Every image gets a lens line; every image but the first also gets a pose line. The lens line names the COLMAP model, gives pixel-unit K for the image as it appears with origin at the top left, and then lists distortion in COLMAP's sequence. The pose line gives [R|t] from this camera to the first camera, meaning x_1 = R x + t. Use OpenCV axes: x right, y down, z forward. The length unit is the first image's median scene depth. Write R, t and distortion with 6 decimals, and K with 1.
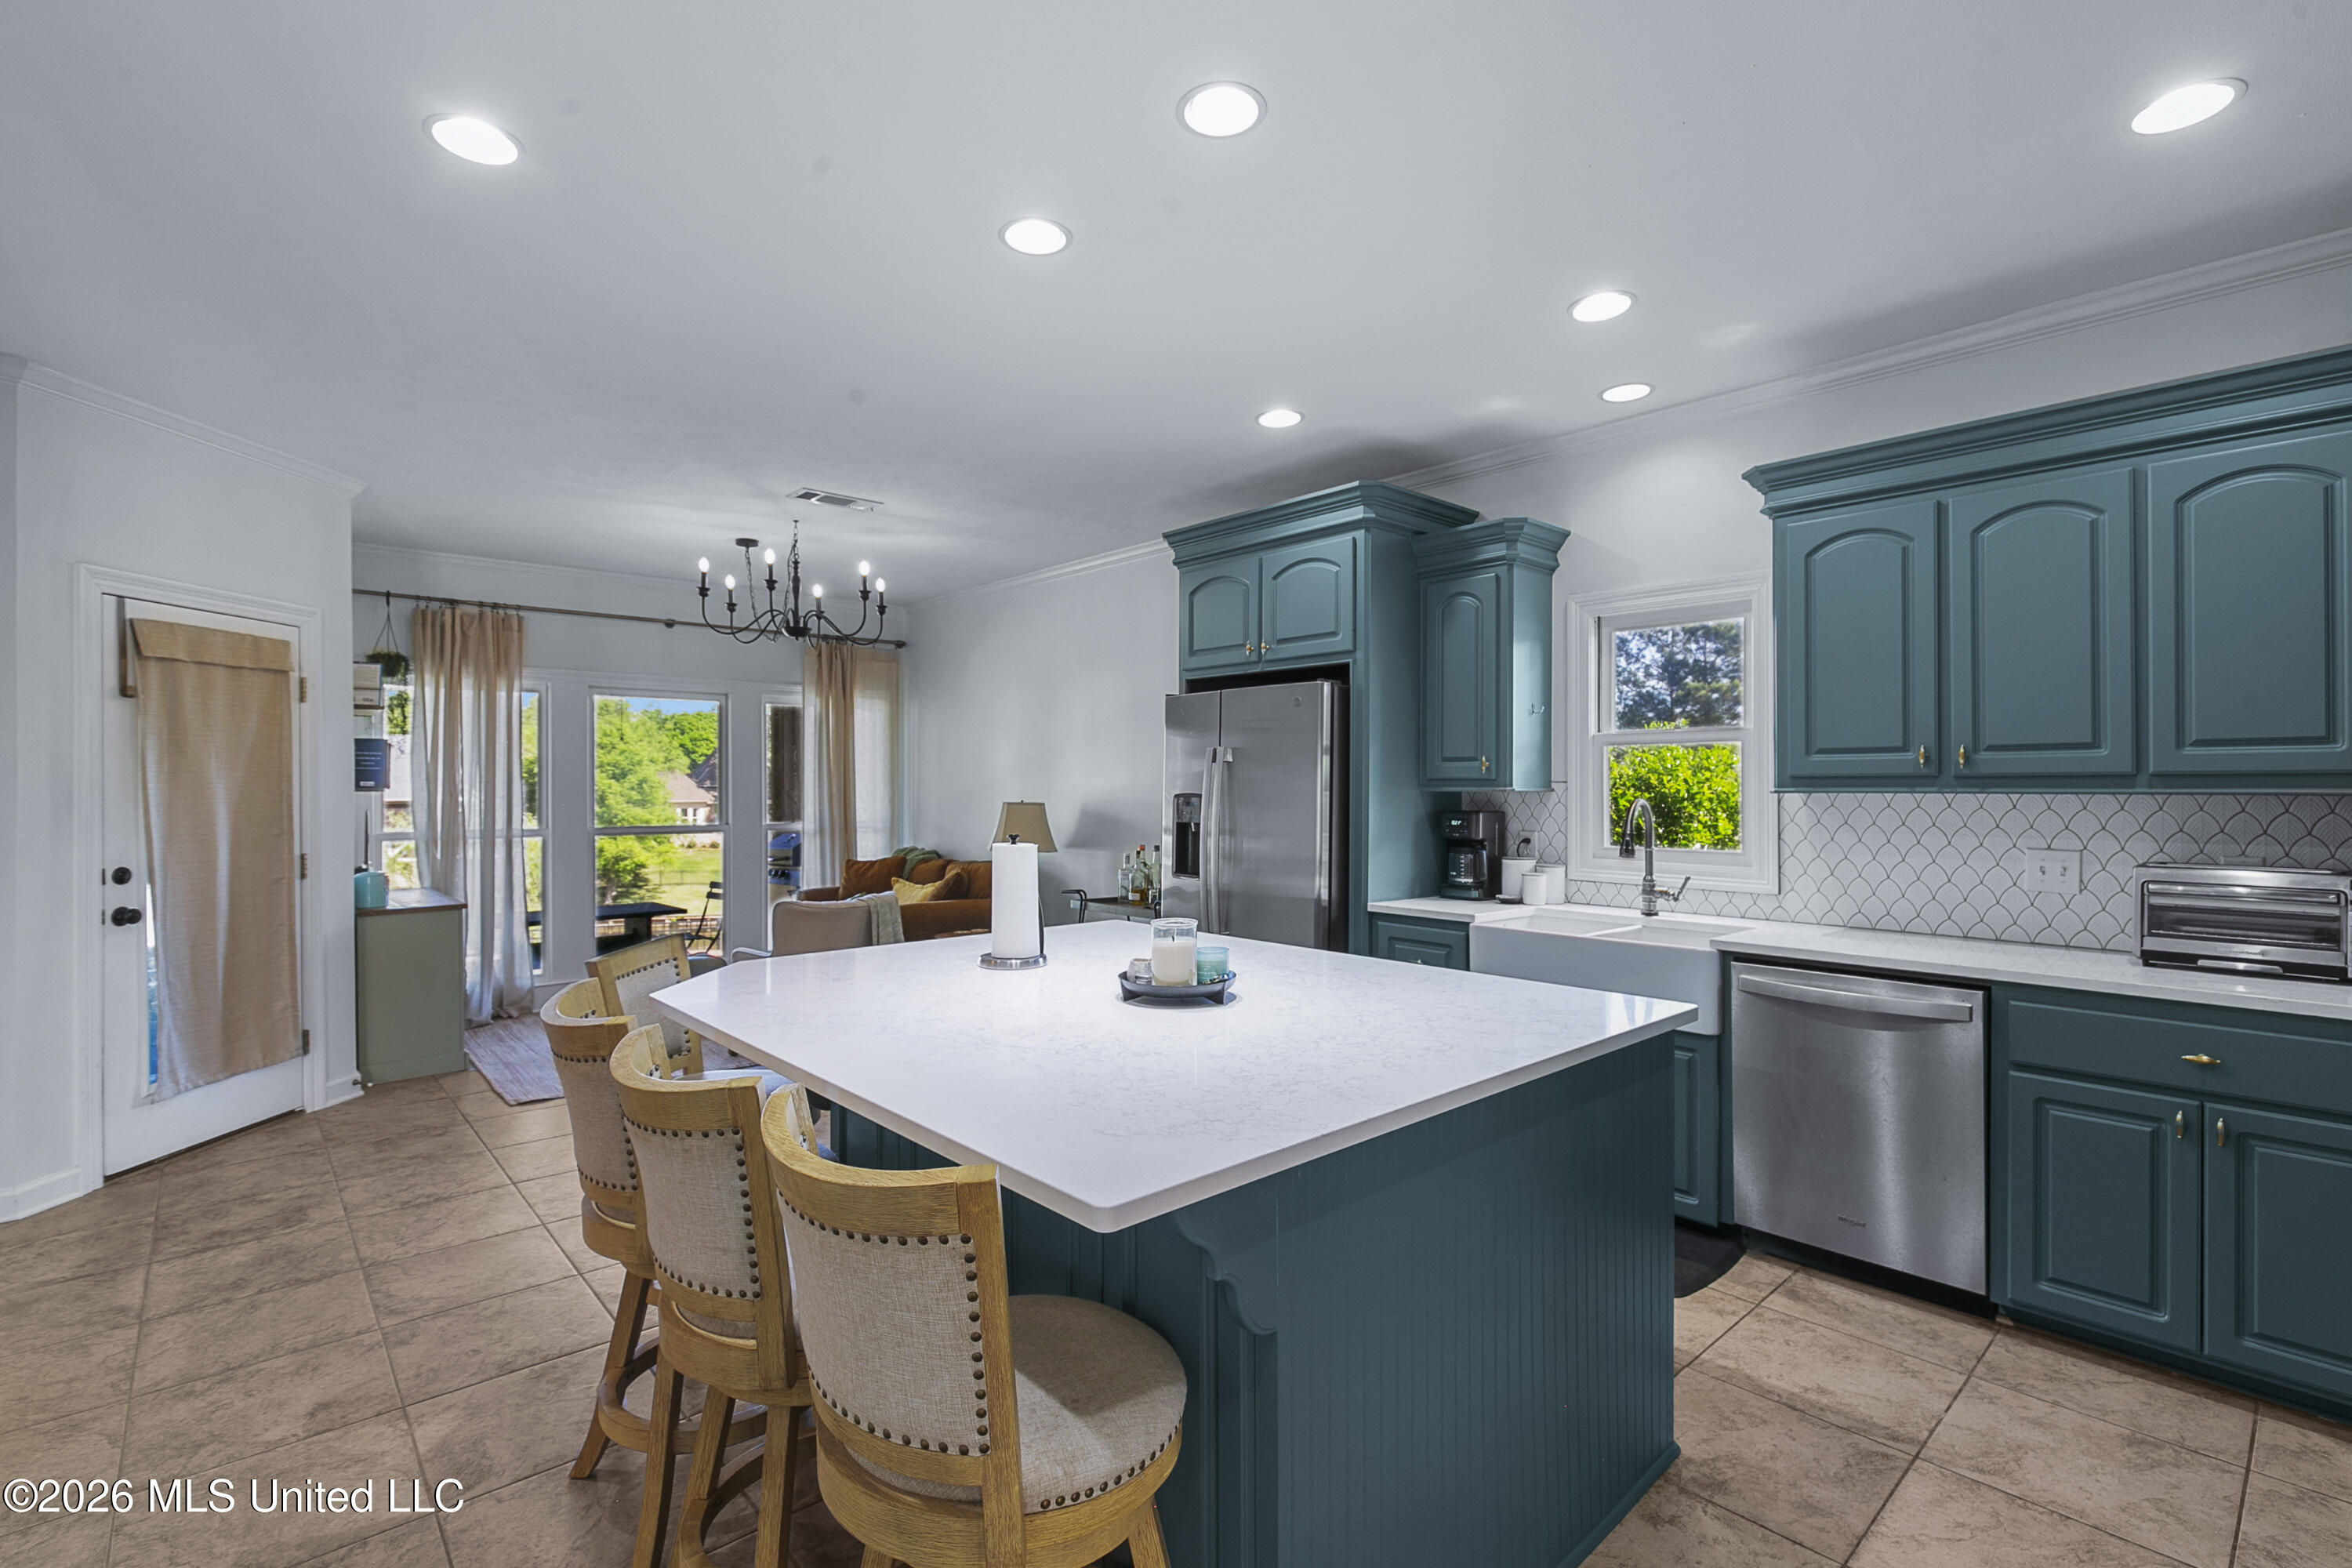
lens RADIAL K [[1067.8, 0, 1164.0], [0, 1067.8, 784.5], [0, 0, 1]] dist [0.006638, -0.000141]
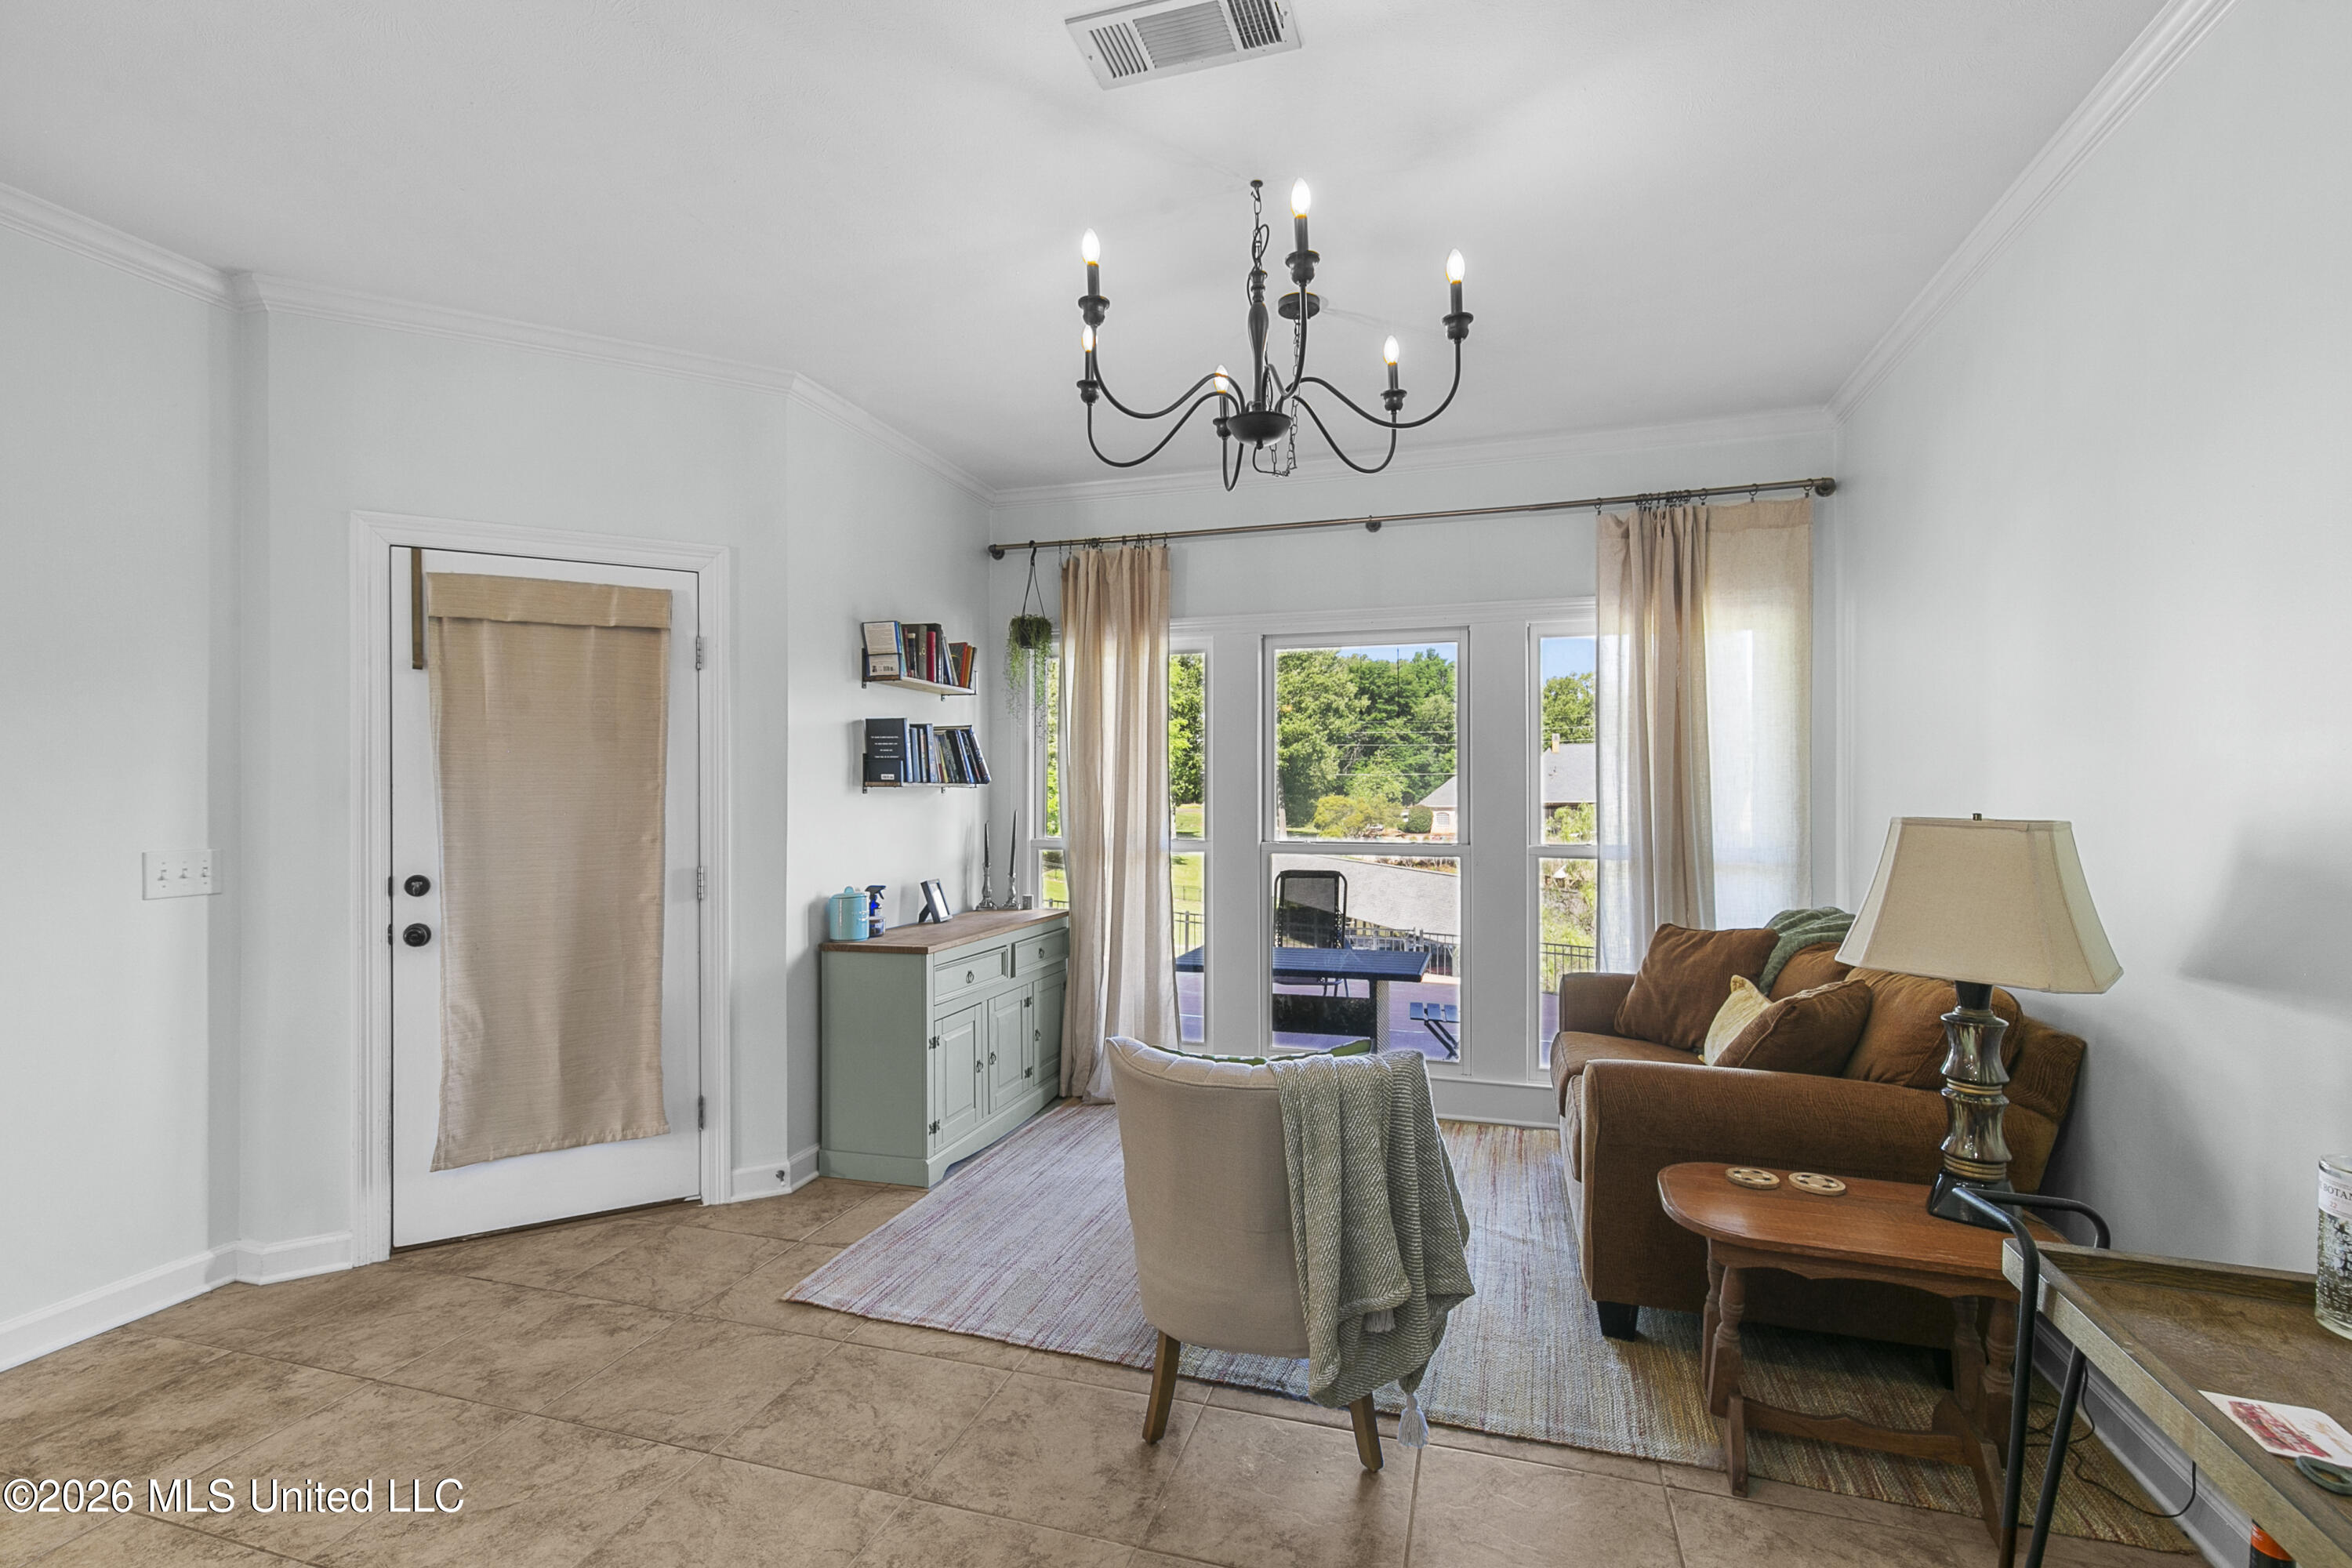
lens RADIAL K [[1067.8, 0, 1164.0], [0, 1067.8, 784.5], [0, 0, 1]] dist [0.006638, -0.000141]
pose [[0.514938, -0.004559, -0.857215, 0.028931], [0.002273, 0.999990, -0.003953, 0.010545], [0.857225, 0.000087, 0.514943, 0.958115]]
